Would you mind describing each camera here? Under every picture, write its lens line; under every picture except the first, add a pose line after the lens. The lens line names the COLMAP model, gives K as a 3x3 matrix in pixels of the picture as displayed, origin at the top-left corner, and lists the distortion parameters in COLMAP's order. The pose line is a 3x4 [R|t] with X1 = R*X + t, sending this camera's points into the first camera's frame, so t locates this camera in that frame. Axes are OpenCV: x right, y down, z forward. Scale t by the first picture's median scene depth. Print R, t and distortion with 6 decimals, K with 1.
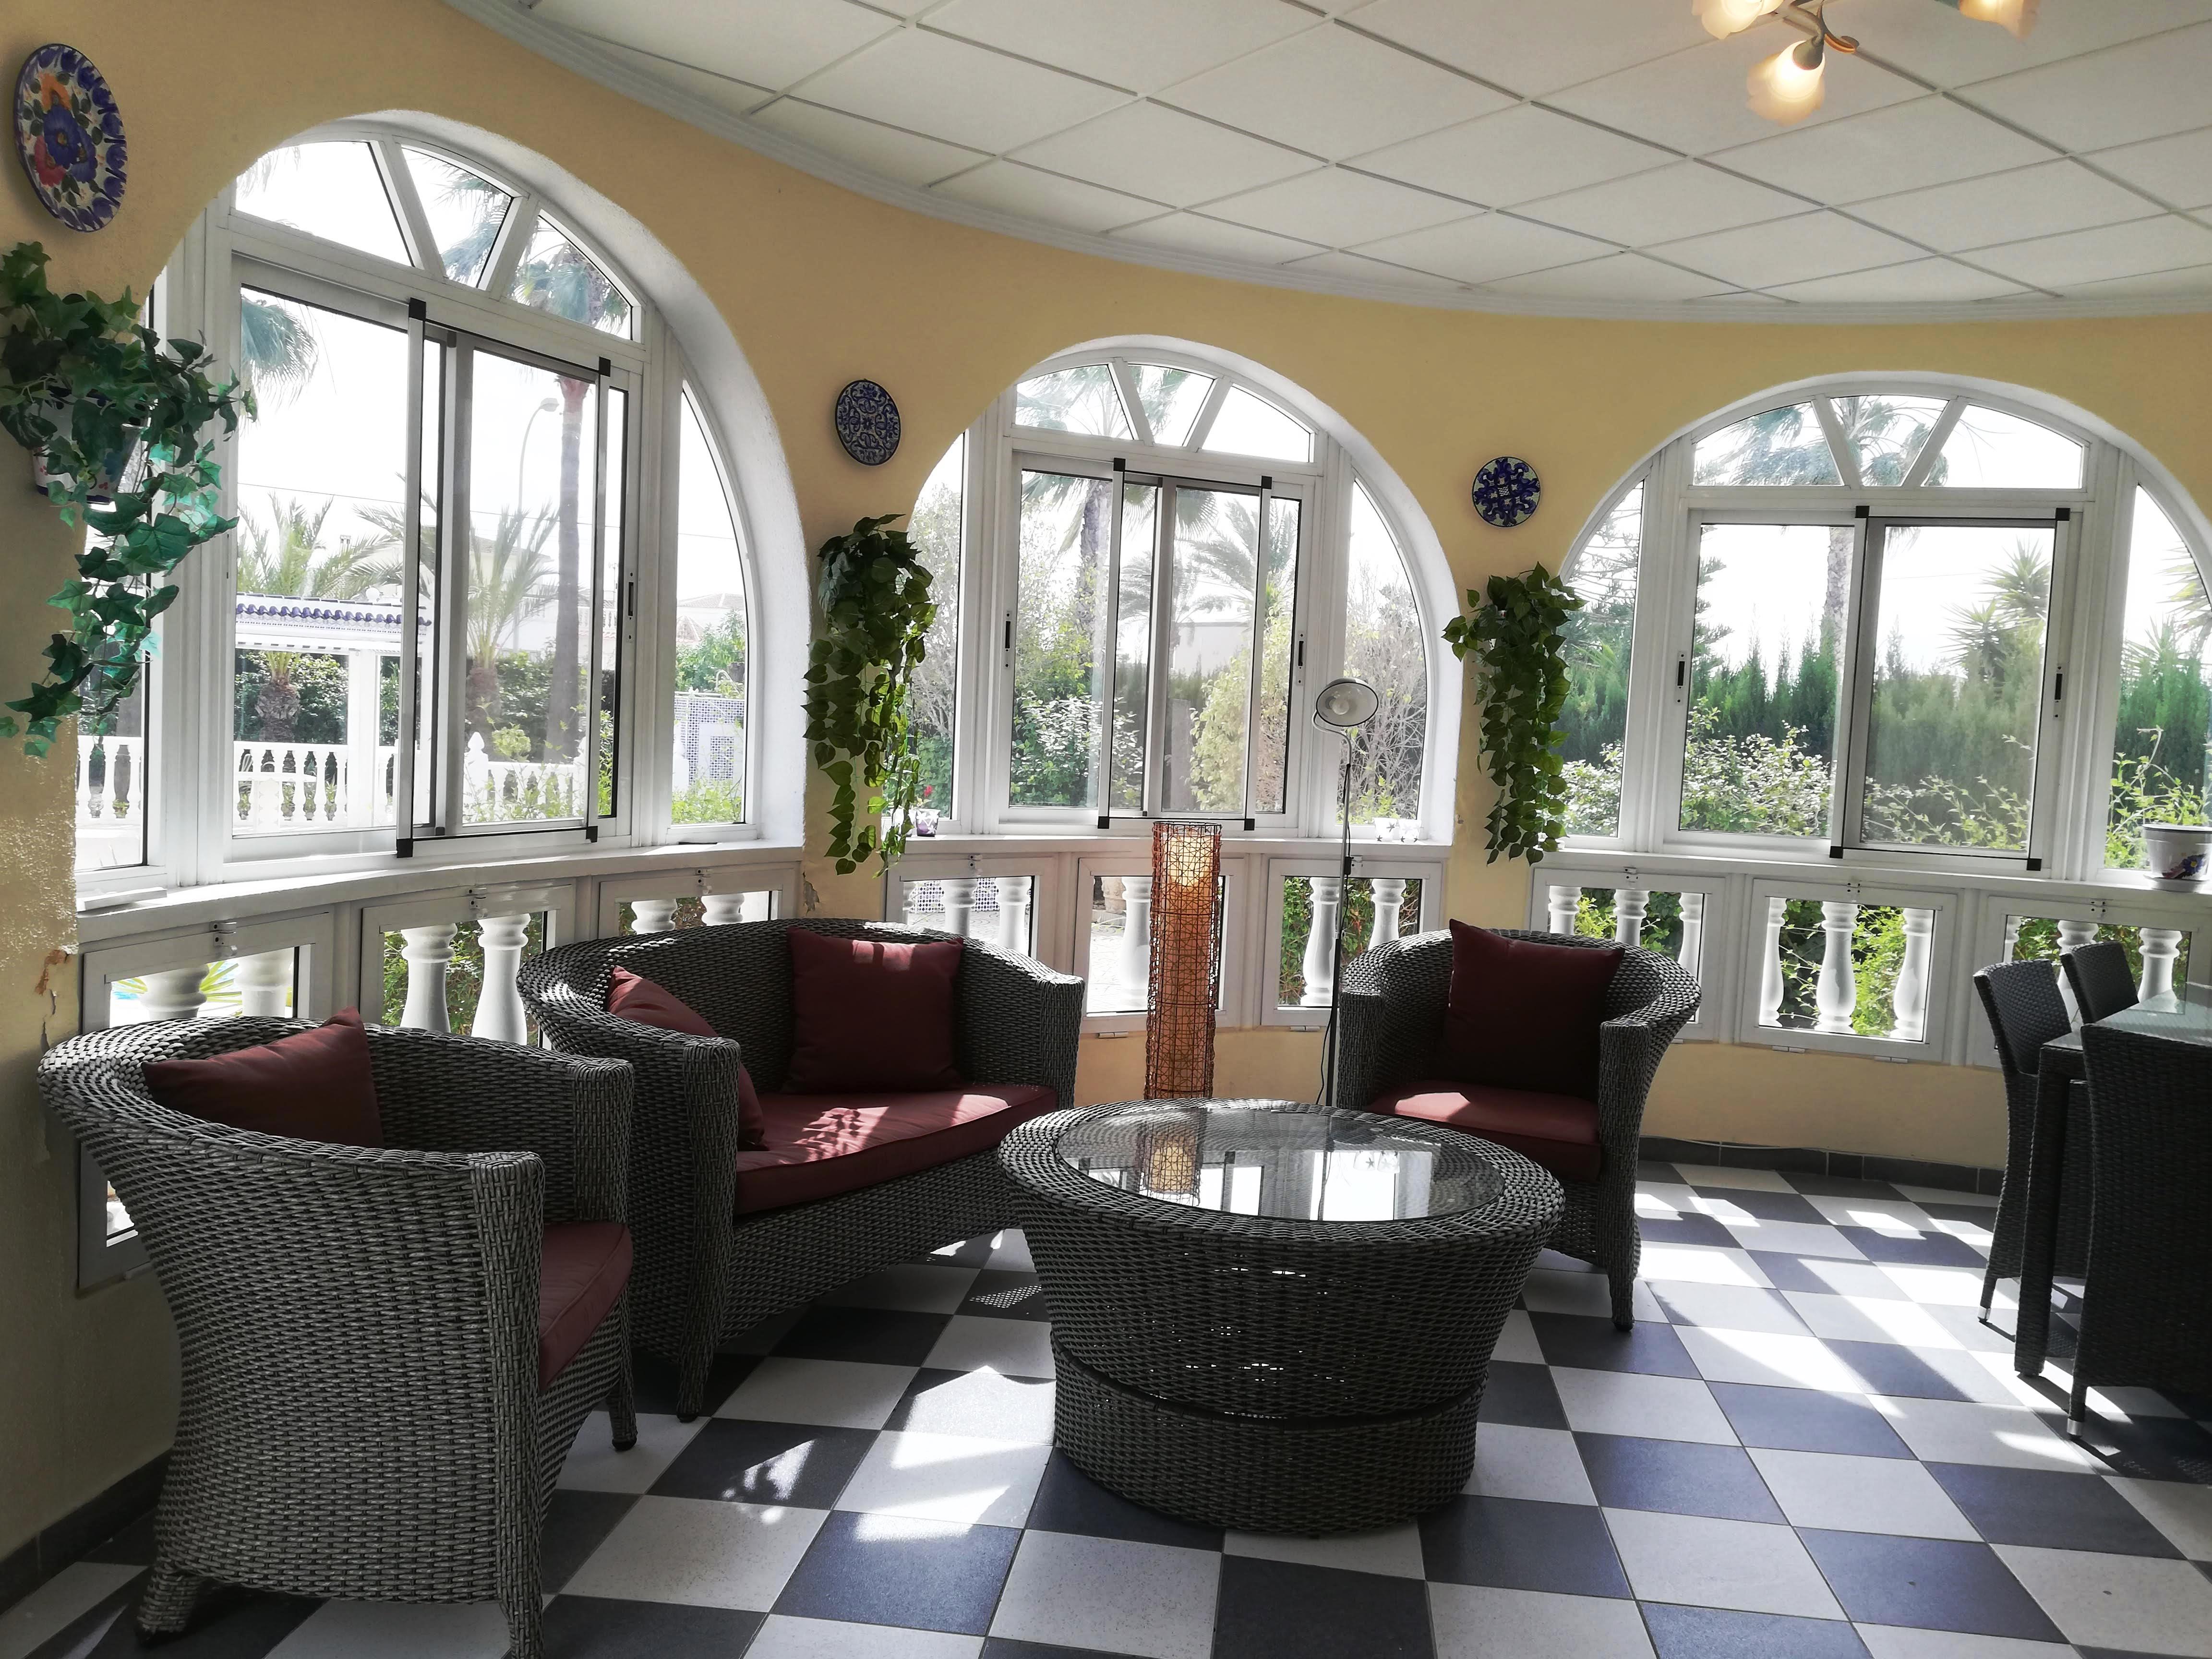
lens RADIAL K [[1674.7, 0, 1100.9], [0, 1674.7, 816.4], [0, 0, 1]] dist [0.074706, -0.099105]
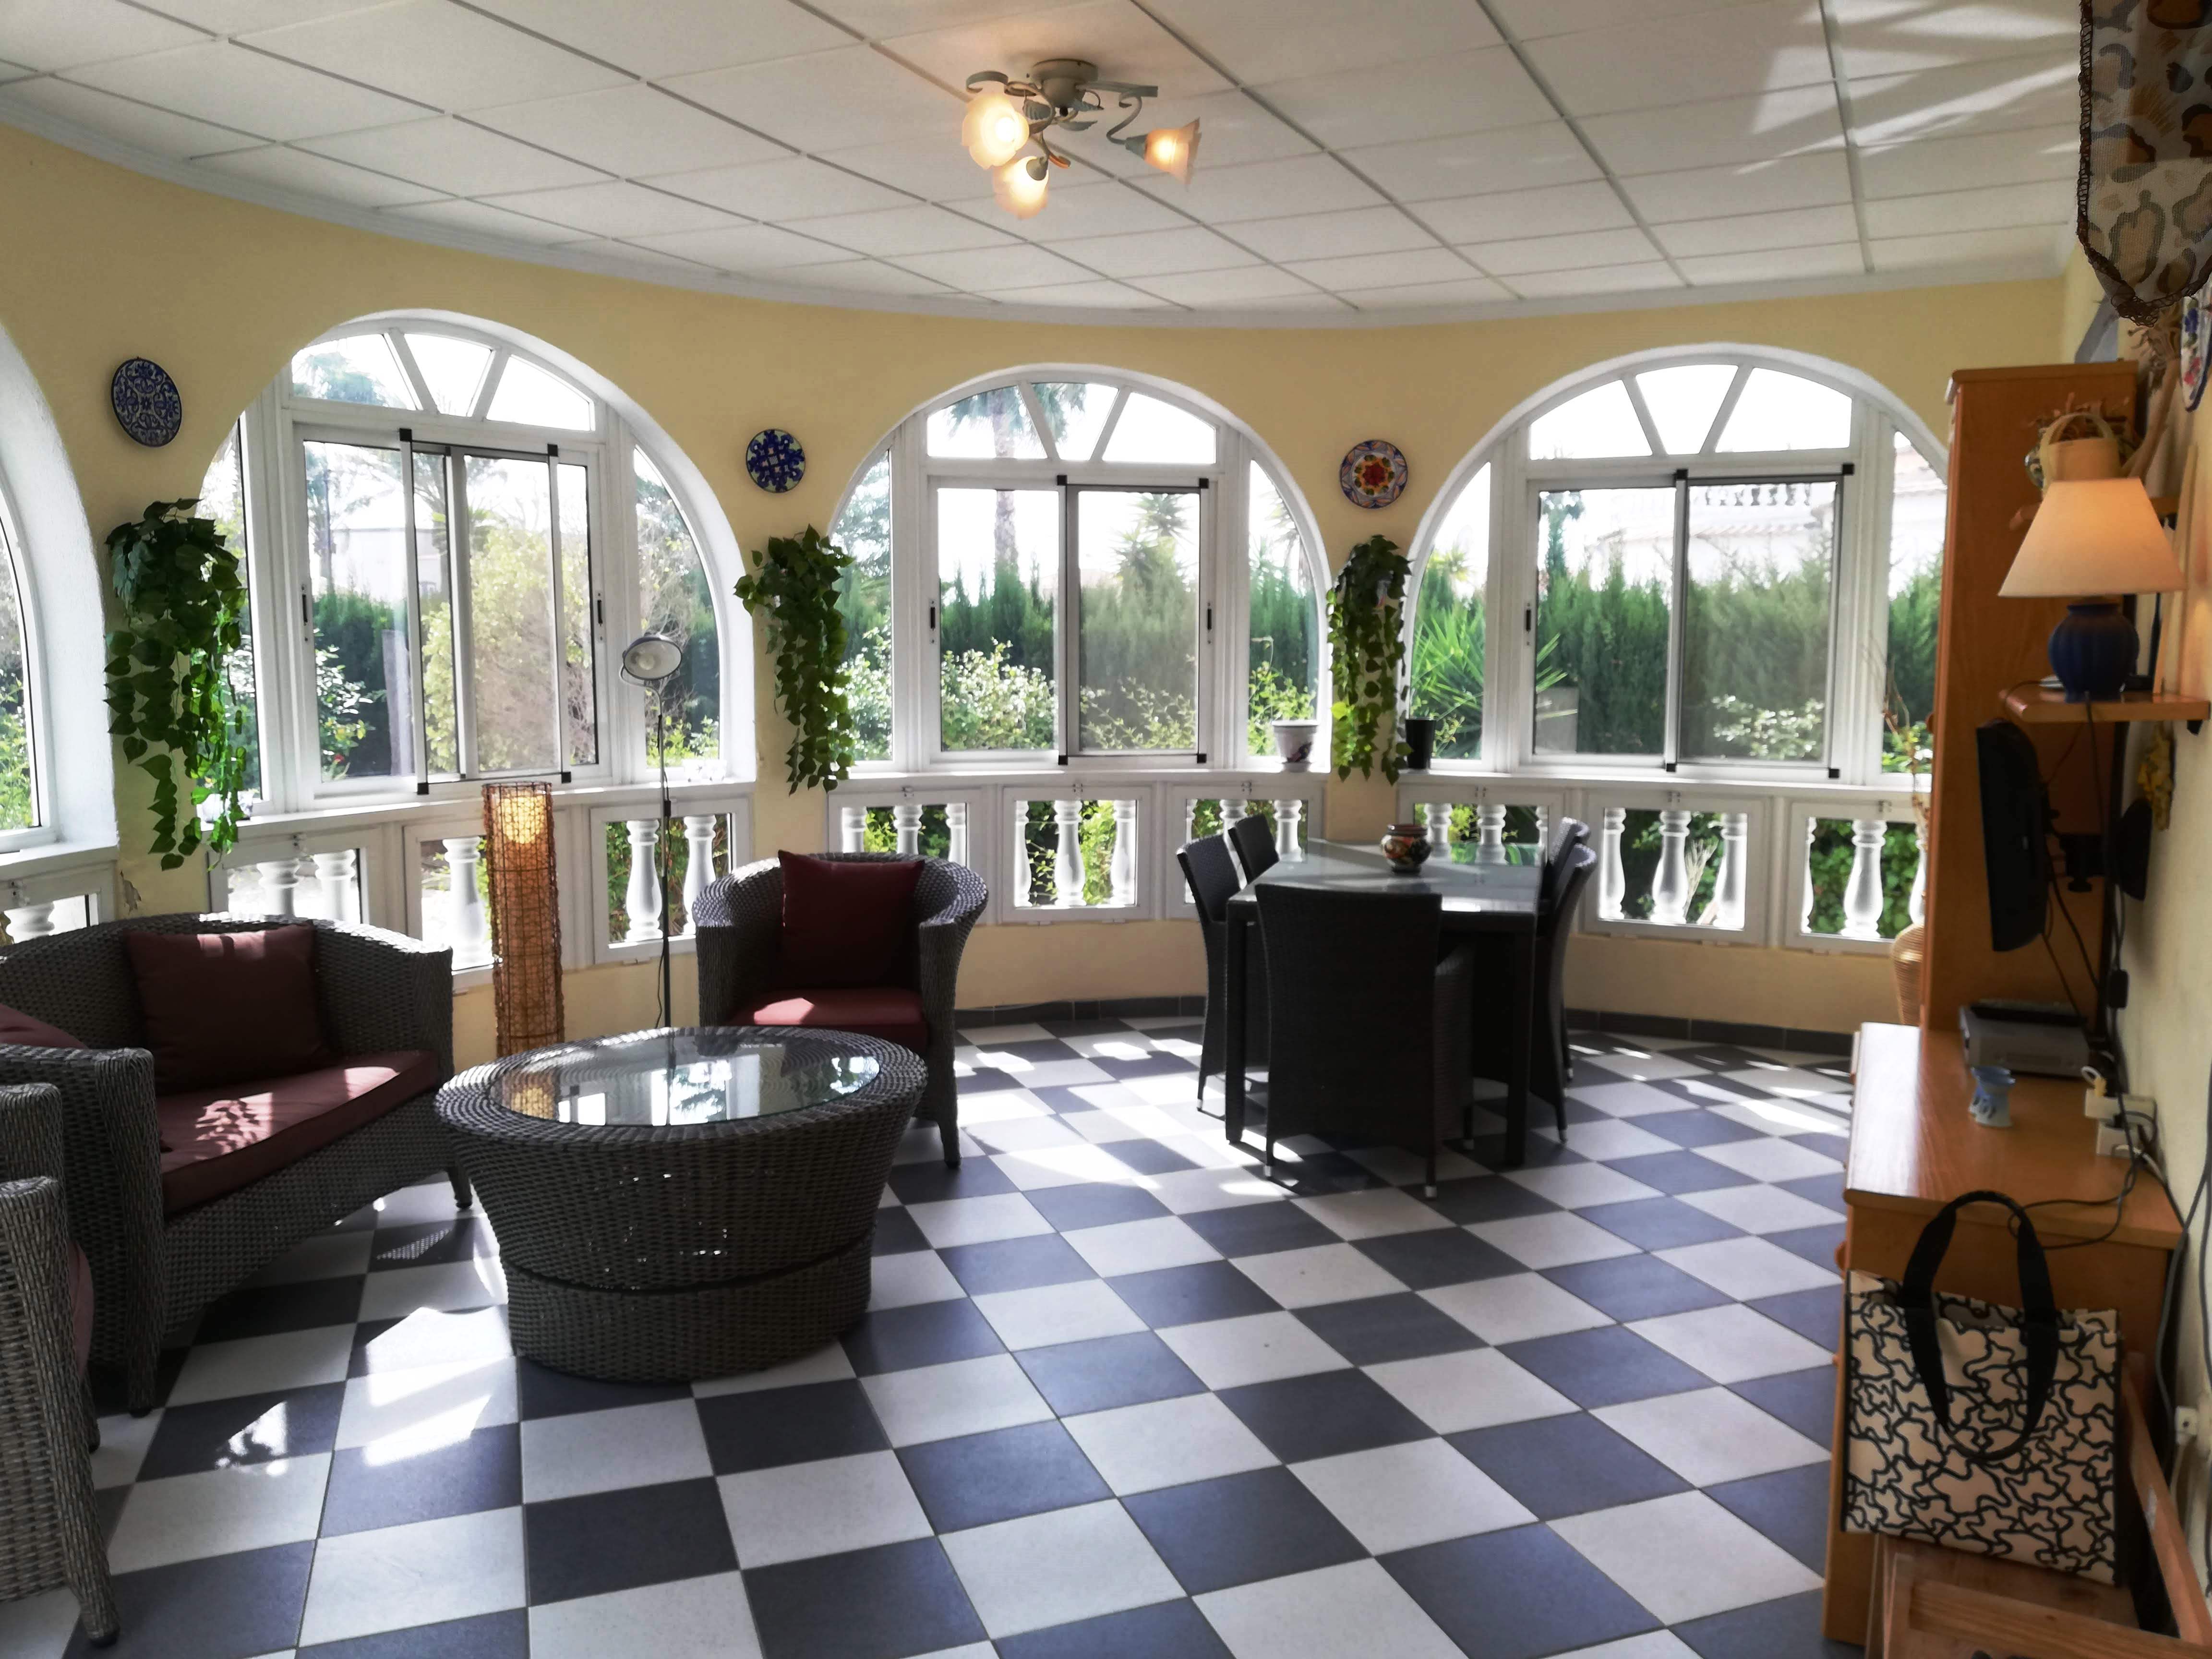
lens RADIAL K [[1674.7, 0, 1100.9], [0, 1674.7, 816.4], [0, 0, 1]] dist [0.074706, -0.099105]
pose [[0.892249, -0.093263, 0.441807, -0.102602], [0.068038, 0.995035, 0.072641, -0.030904], [-0.446388, -0.034754, 0.894165, -0.126669]]
